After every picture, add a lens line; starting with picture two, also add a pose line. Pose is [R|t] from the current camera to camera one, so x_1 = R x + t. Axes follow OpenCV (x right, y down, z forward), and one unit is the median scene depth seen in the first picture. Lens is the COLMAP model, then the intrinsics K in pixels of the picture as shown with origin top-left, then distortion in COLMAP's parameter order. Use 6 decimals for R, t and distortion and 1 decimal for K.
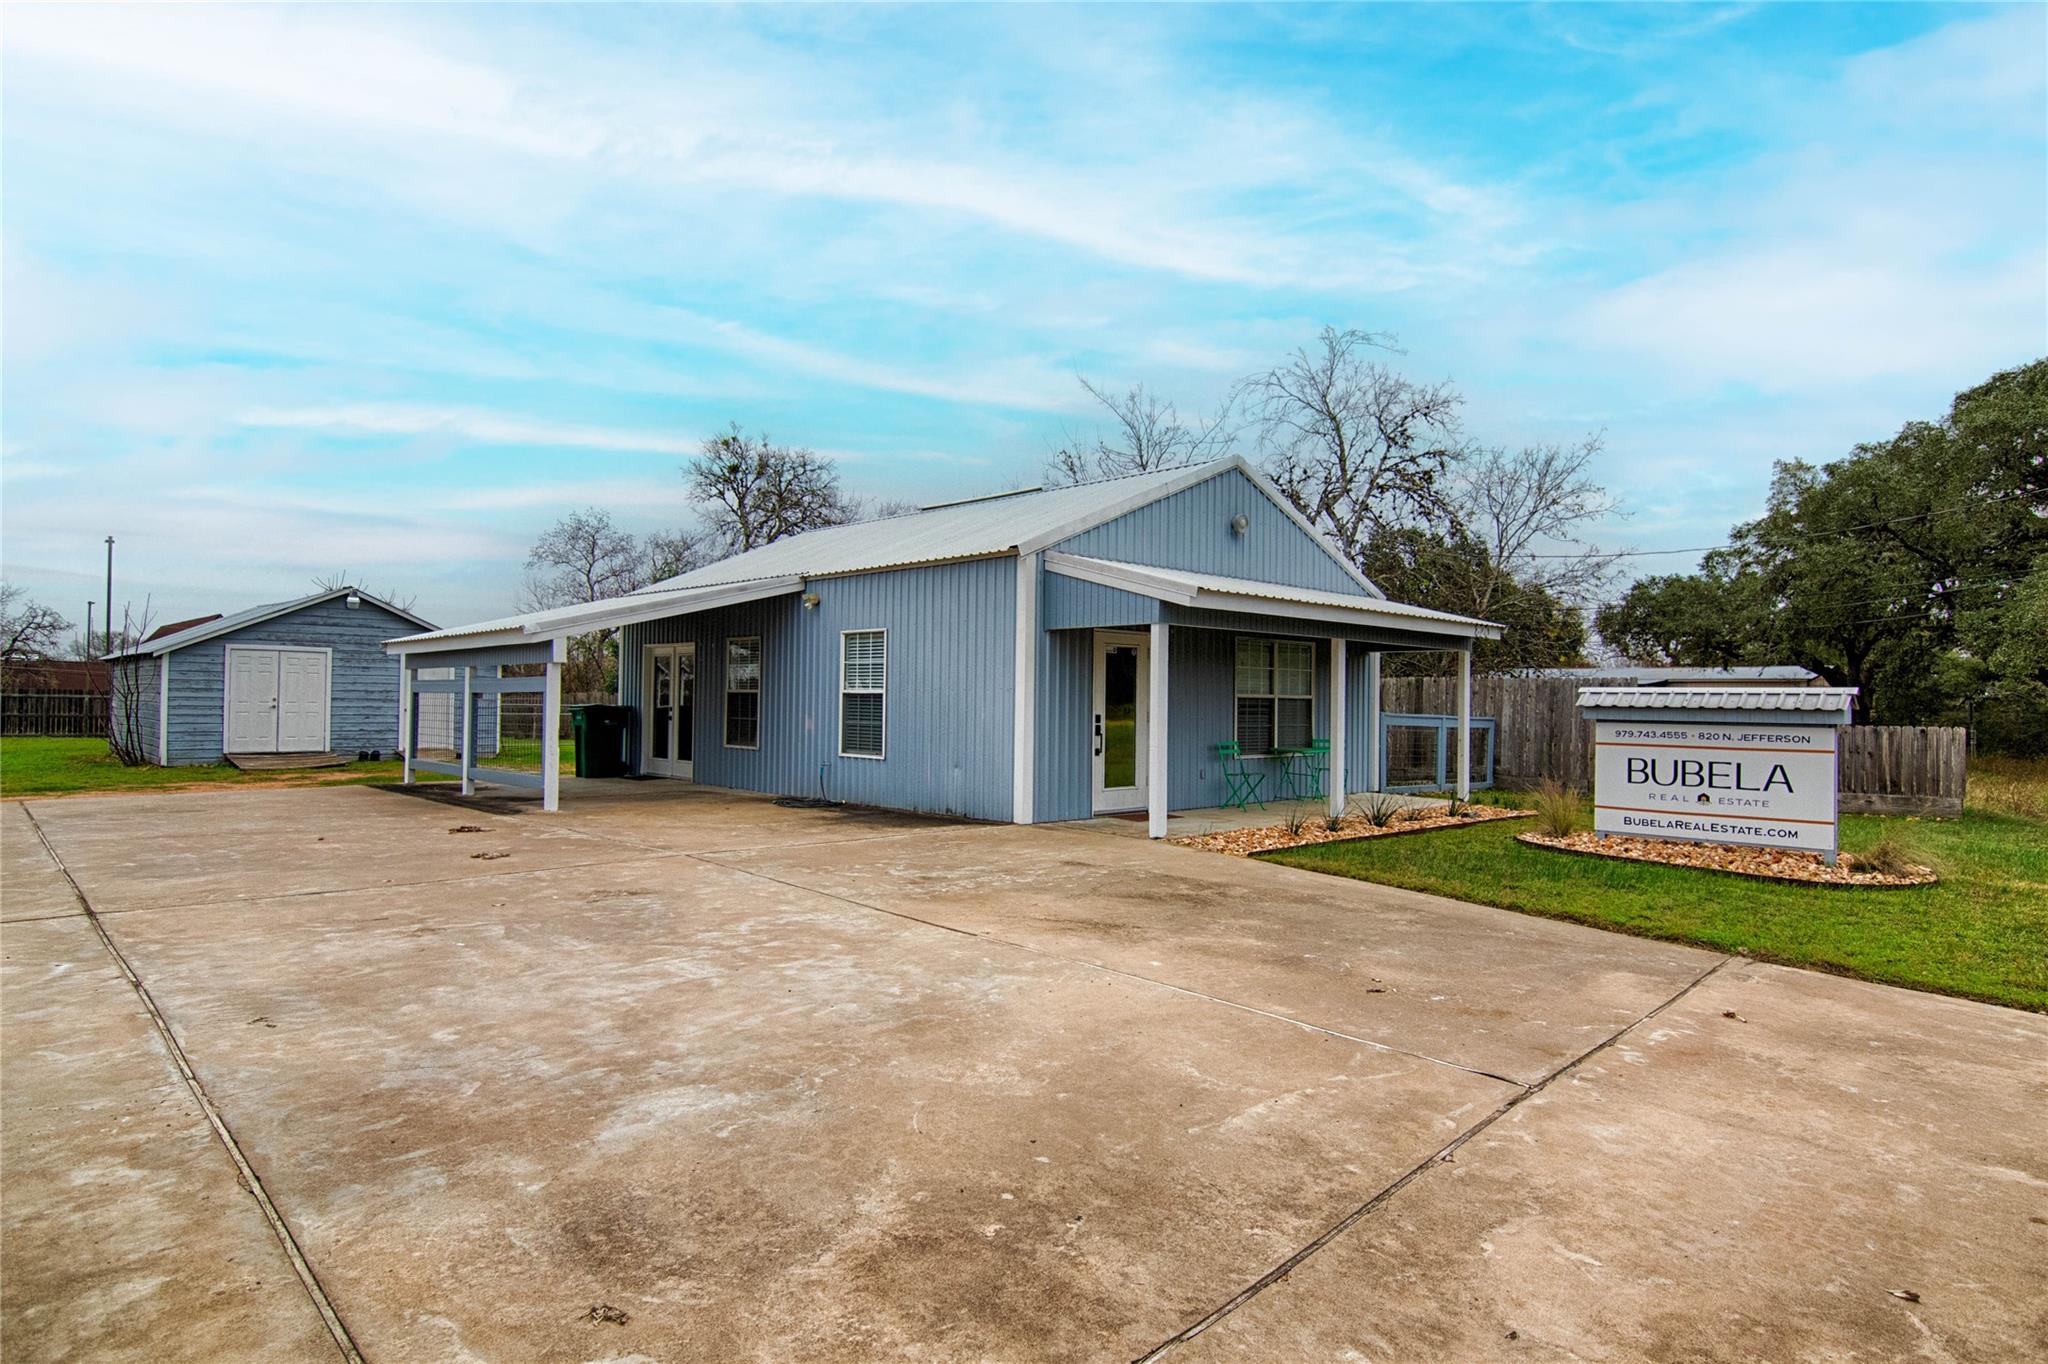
lens RADIAL K [[1079.2, 0, 1024.0], [0, 1079.2, 682.0], [0, 0, 1]] dist [0.002759, 0.000096]
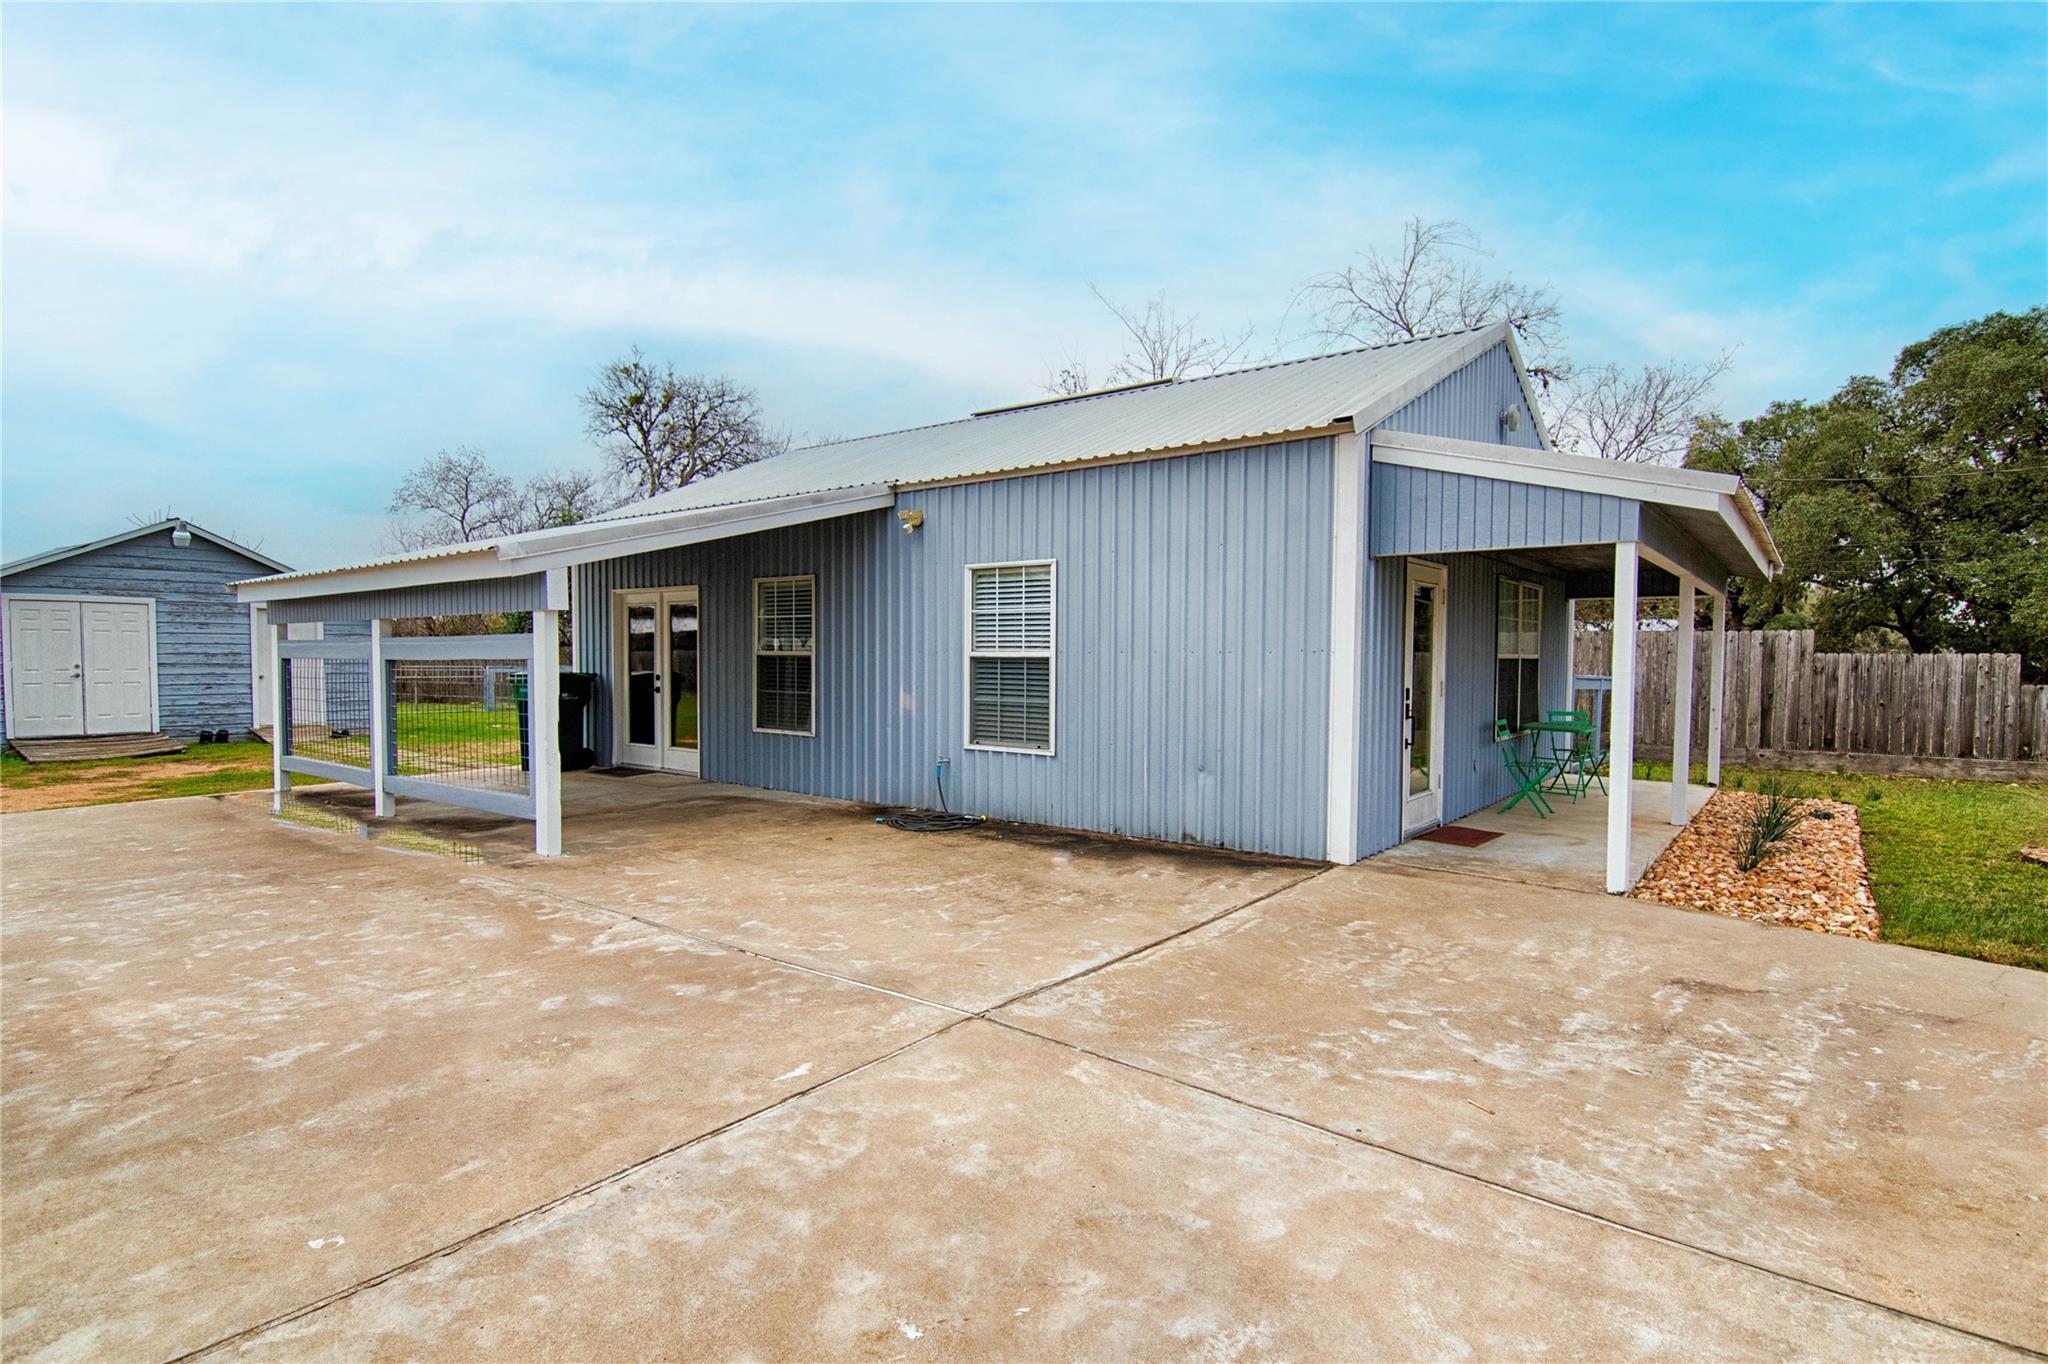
lens RADIAL K [[1038.6, 0, 1014.7], [0, 1038.6, 701.8], [0, 0, 1]] dist [-0.004780, -0.001120]
pose [[0.992945, -0.011219, 0.118048, -0.124950], [0.003992, 0.998113, 0.061278, -0.000641], [-0.118512, -0.060374, 0.991115, 0.200085]]
